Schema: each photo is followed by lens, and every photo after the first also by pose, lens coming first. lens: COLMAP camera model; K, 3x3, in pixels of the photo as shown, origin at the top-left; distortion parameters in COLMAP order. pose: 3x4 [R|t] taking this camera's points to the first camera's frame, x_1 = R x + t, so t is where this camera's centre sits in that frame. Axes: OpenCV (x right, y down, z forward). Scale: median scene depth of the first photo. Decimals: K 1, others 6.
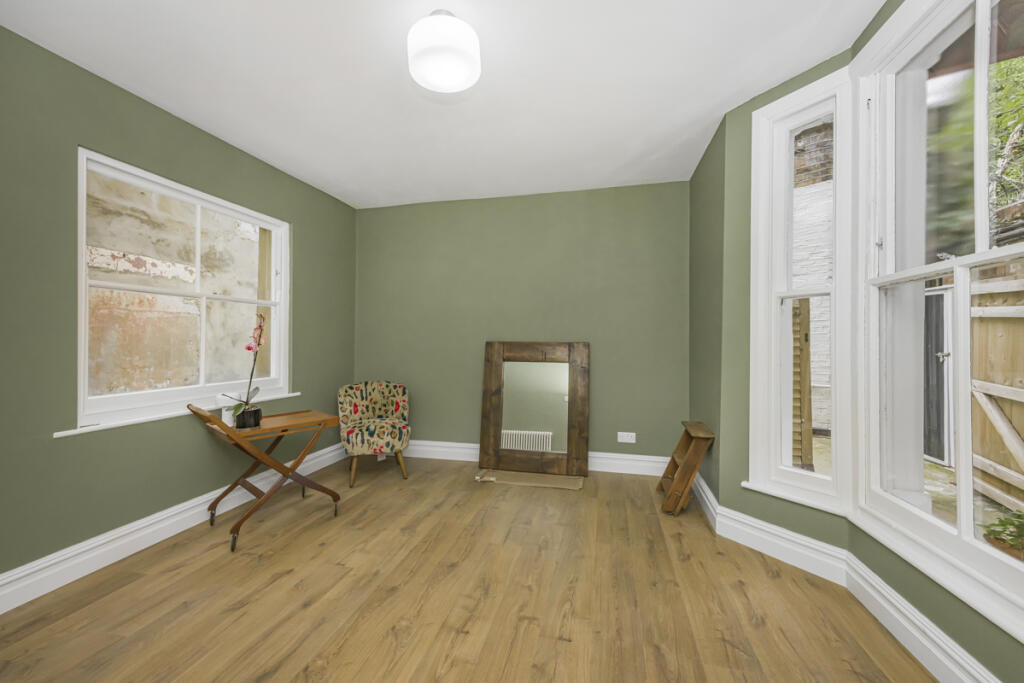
lens RADIAL K [[389.7, 0, 509.2], [0, 389.7, 336.9], [0, 0, 1]] dist [0.002430, 0.000227]
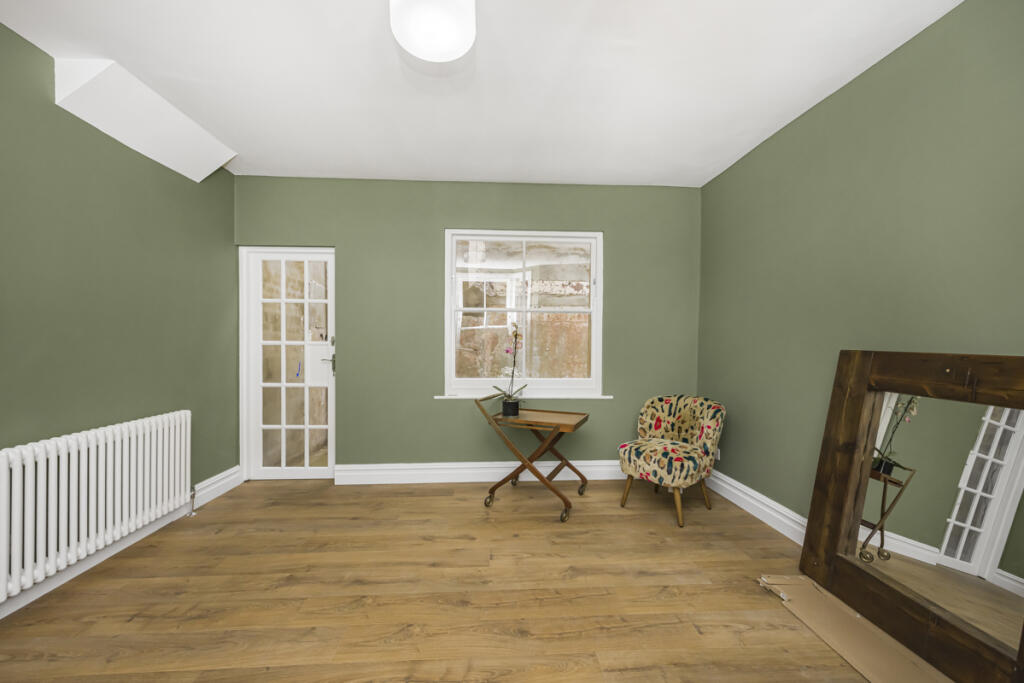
lens RADIAL K [[391.2, 0, 511.4], [0, 391.2, 346.8], [0, 0, 1]] dist [0.000502, 0.000182]
pose [[0.303121, 0.014405, -0.952843, 0.370678], [0.002717, 0.999869, 0.015980, -0.003722], [0.952948, -0.007433, 0.303042, 0.461384]]
